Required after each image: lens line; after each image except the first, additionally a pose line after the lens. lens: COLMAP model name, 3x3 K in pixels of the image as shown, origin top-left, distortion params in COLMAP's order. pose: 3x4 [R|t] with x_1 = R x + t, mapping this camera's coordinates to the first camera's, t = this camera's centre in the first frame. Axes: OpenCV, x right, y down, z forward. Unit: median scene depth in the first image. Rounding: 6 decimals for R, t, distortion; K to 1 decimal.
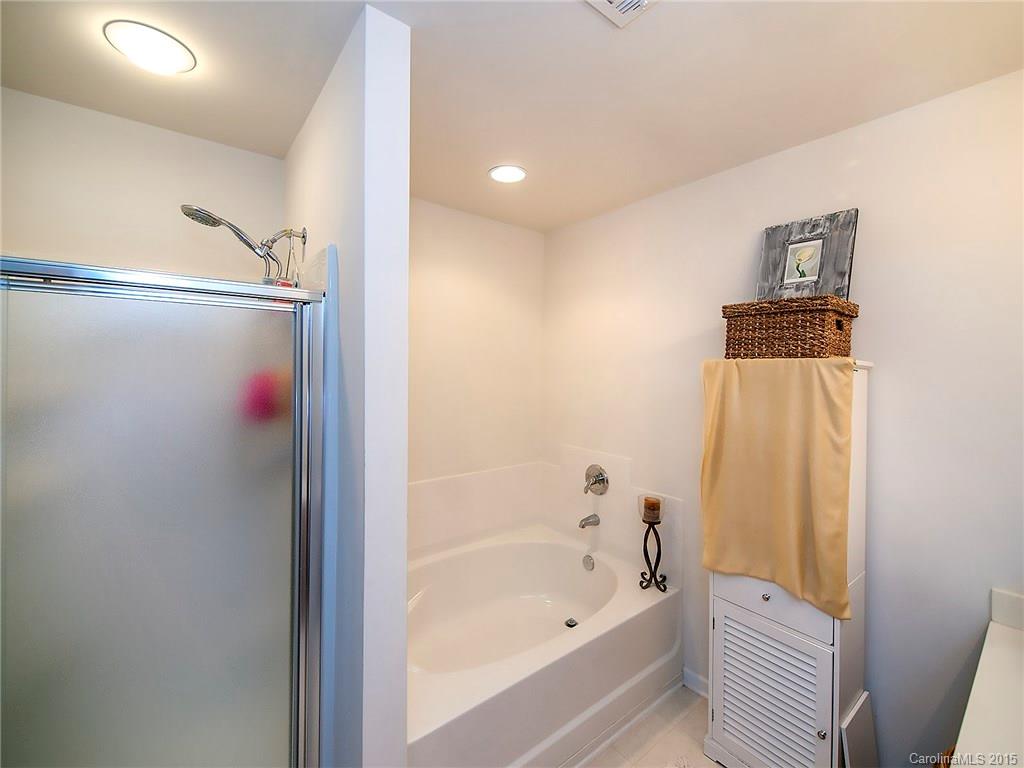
lens RADIAL K [[428.9, 0, 509.4], [0, 428.9, 370.9], [0, 0, 1]] dist [0.000064, -0.000009]
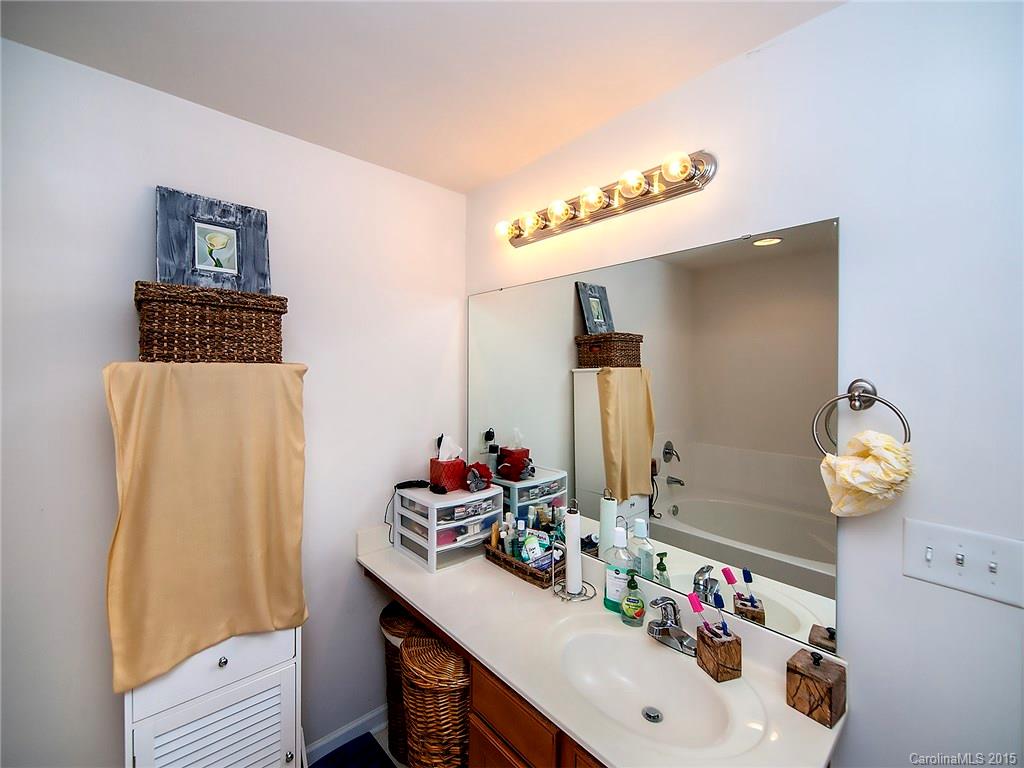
lens RADIAL K [[428.9, 0, 509.4], [0, 428.9, 370.9], [0, 0, 1]] dist [0.000064, -0.000009]
pose [[-0.073846, -0.011935, 0.997198, -0.214859], [0.001932, 0.999925, 0.012111, -0.020792], [-0.997268, 0.002821, -0.073818, 0.490955]]
